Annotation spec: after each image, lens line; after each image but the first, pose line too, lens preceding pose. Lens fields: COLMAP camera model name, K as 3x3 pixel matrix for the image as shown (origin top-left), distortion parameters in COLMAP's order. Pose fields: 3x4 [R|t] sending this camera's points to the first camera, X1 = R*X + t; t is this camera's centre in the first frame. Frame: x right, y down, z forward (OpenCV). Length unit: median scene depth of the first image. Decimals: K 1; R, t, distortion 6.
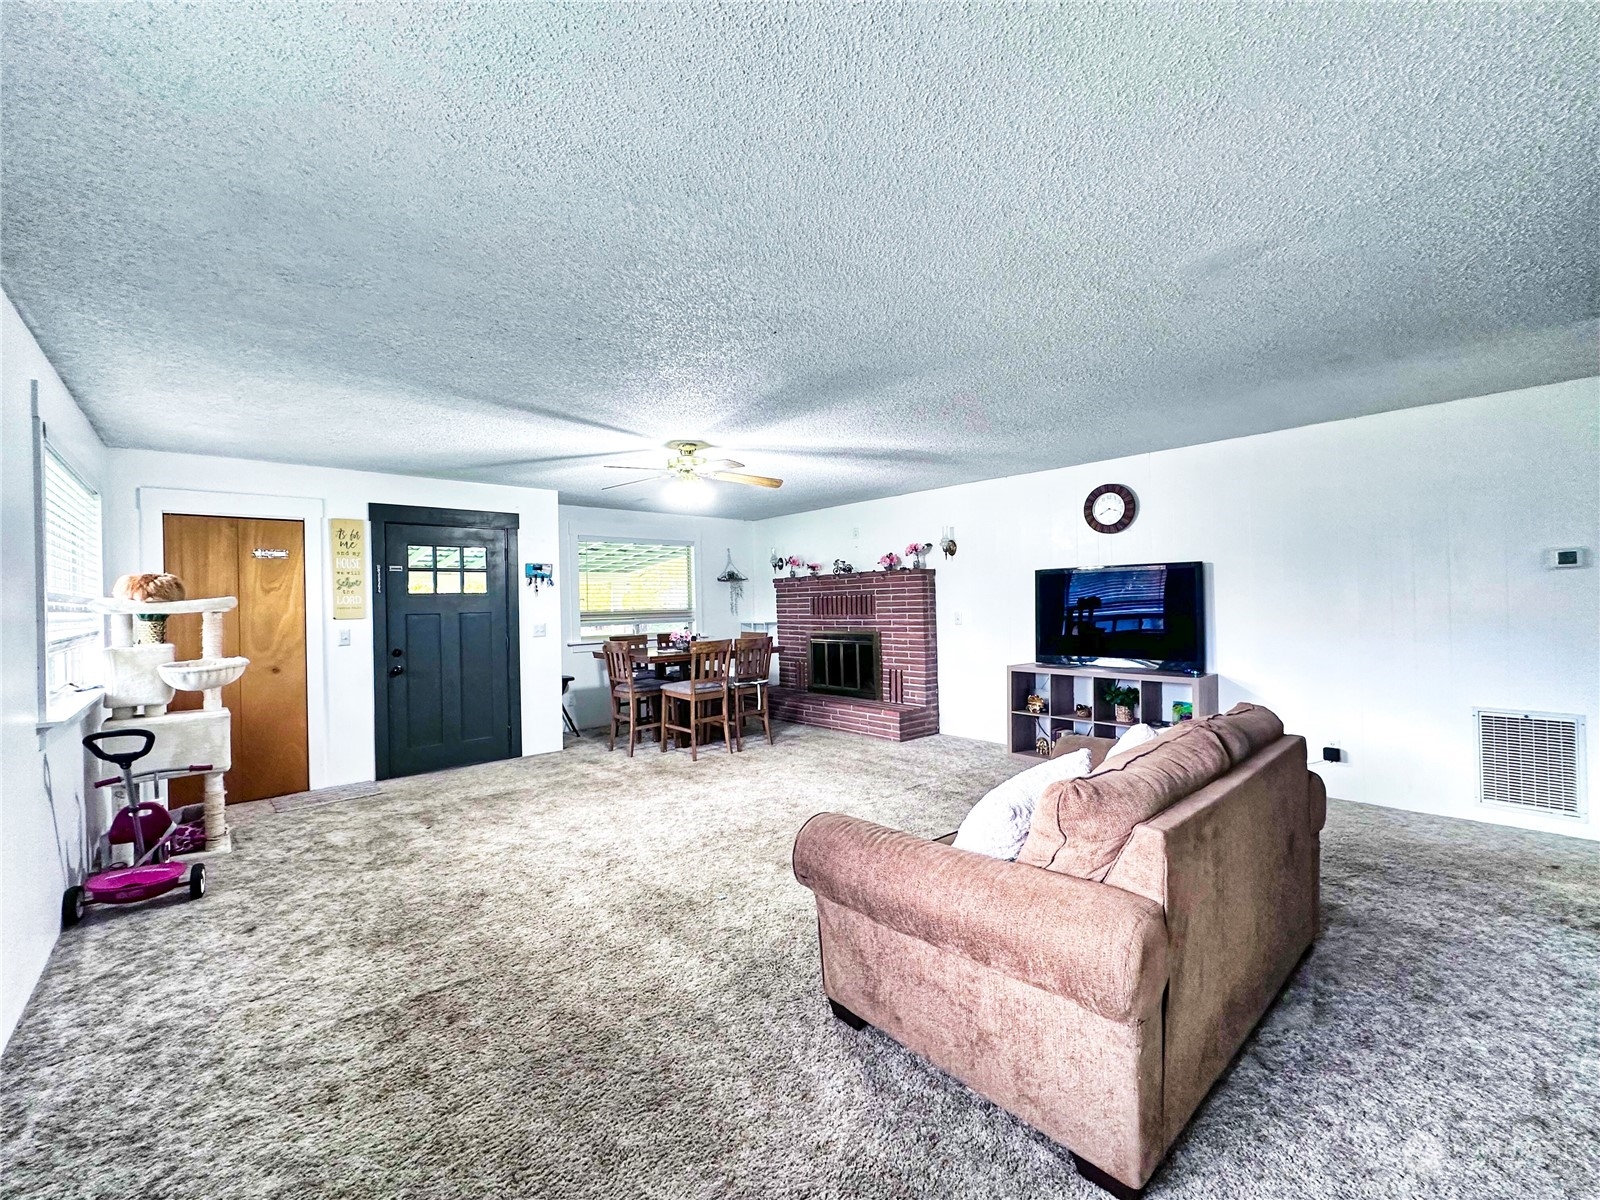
lens RADIAL K [[641.7, 0, 803.4], [0, 641.7, 605.4], [0, 0, 1]] dist [-0.002410, -0.000381]
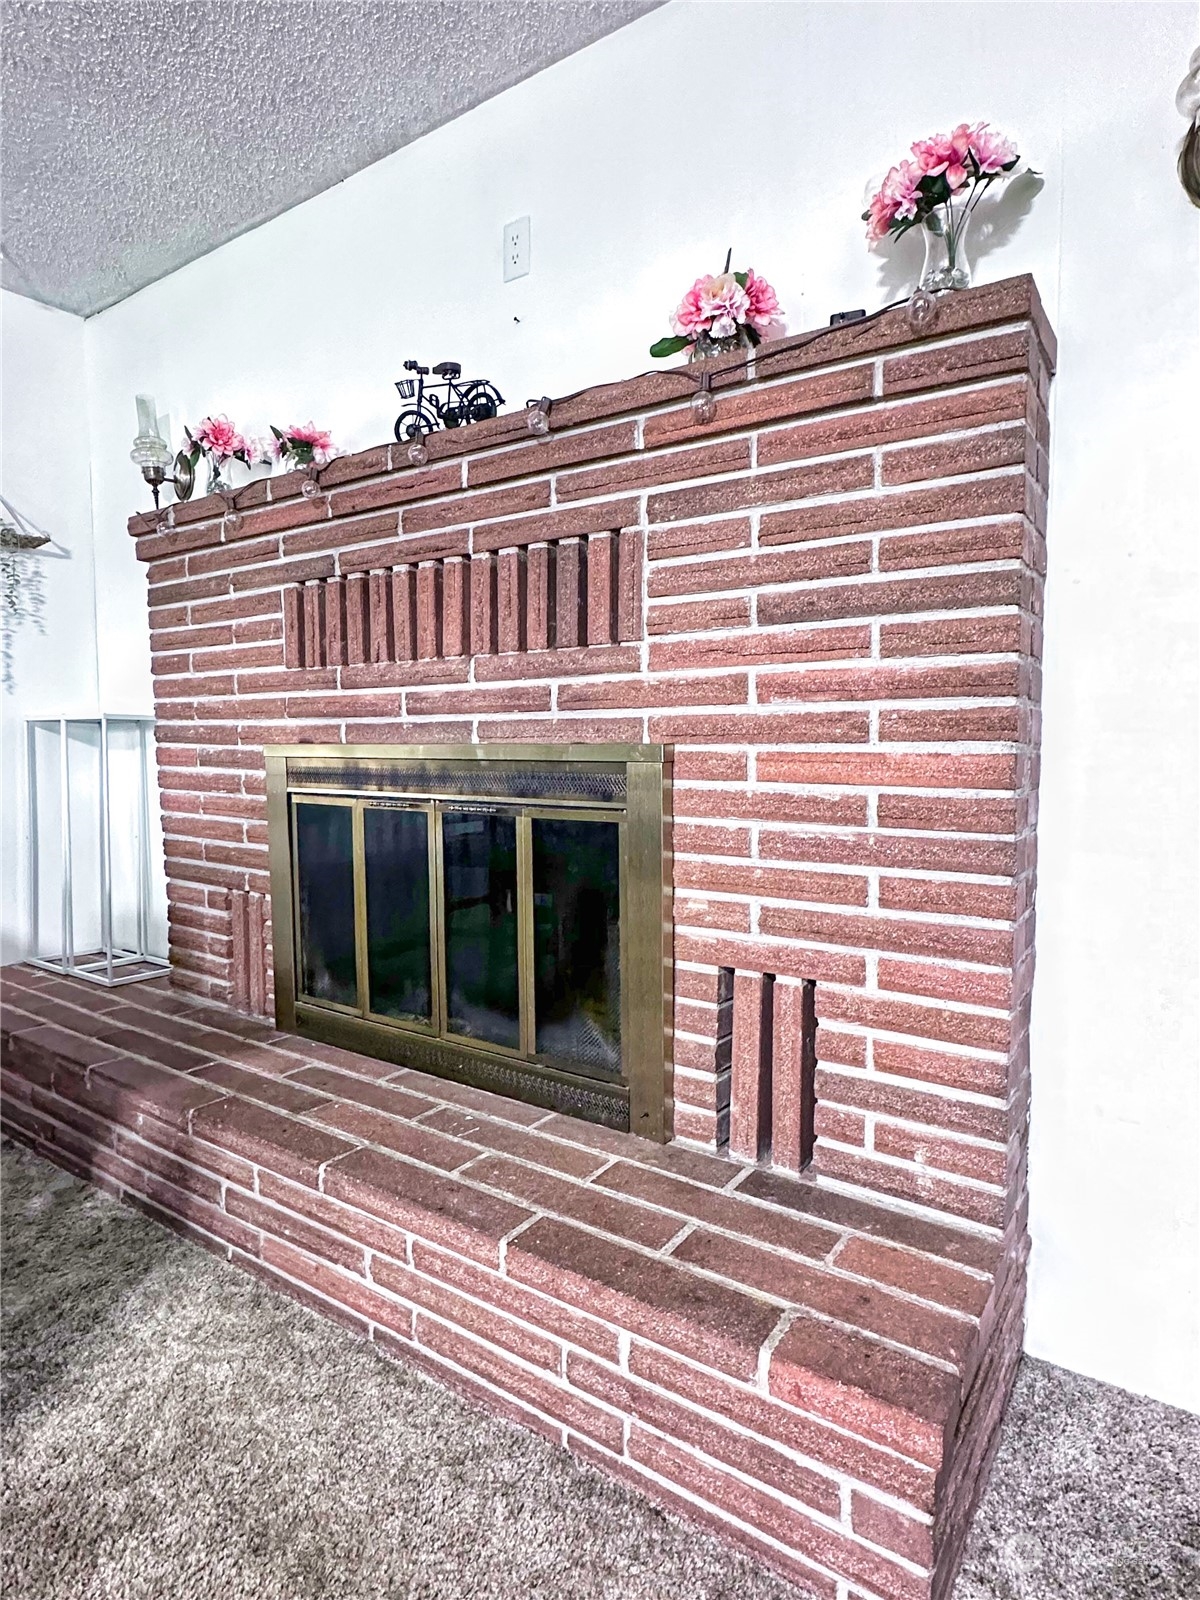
lens RADIAL K [[872.2, 0, 594.8], [0, 872.2, 799.3], [0, 0, 1]] dist [0.005908, 0.000302]
pose [[0.973258, -0.000852, 0.229715, 0.047754], [-0.014754, 0.997697, 0.066209, 0.040399], [-0.229242, -0.067828, 0.971003, 0.779185]]
